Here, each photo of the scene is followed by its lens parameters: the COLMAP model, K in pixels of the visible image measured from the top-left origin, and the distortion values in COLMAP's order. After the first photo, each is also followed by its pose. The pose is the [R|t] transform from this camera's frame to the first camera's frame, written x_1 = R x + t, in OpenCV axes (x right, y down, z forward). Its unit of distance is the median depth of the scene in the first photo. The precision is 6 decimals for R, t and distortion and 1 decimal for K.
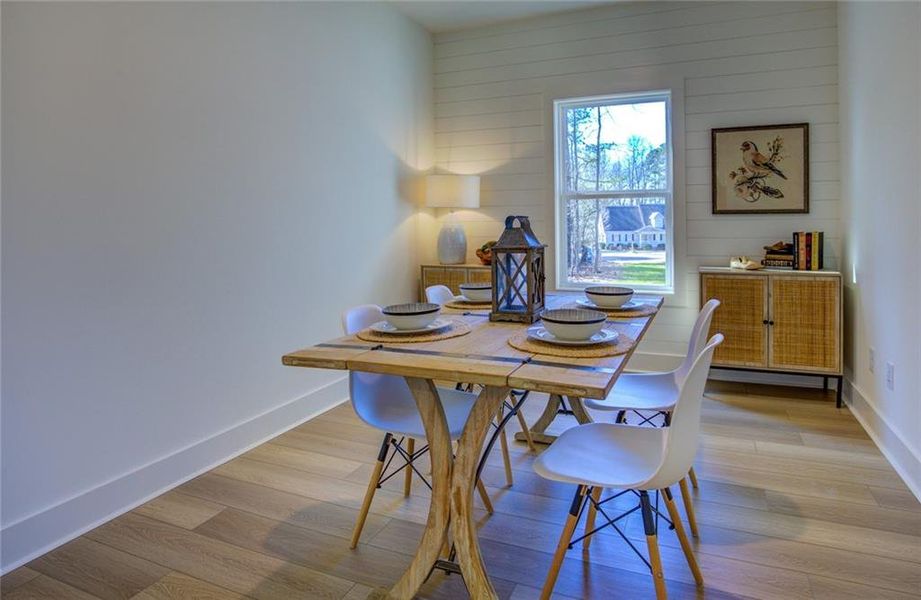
lens RADIAL K [[532.2, 0, 485.3], [0, 532.2, 228.0], [0, 0, 1]] dist [-0.041843, 0.000941]
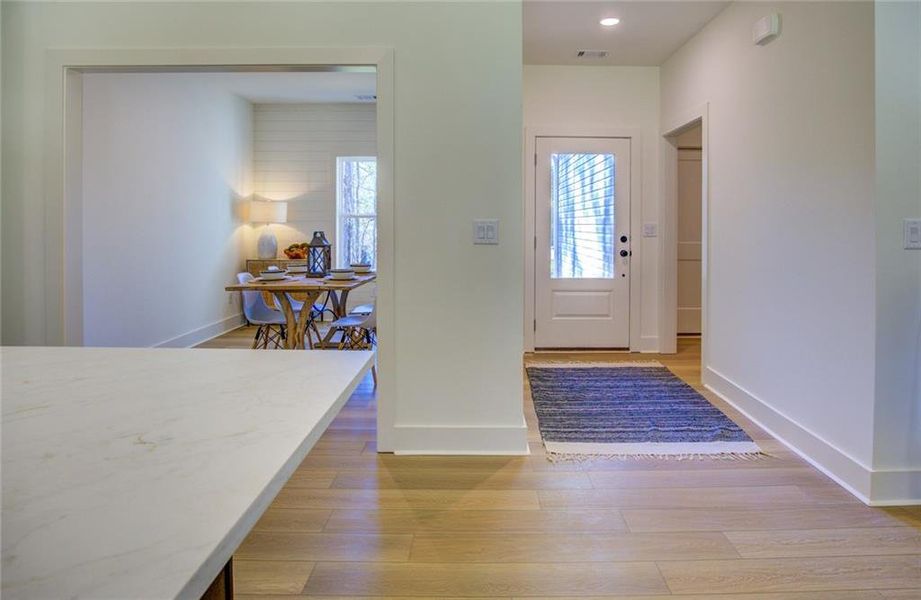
lens RADIAL K [[532.2, 0, 485.3], [0, 532.2, 228.0], [0, 0, 1]] dist [-0.041843, 0.000941]
pose [[0.919617, 0.012106, 0.392631, -0.087676], [-0.007973, 0.999894, -0.012157, -0.007843], [-0.392736, 0.008050, 0.919616, -0.681578]]
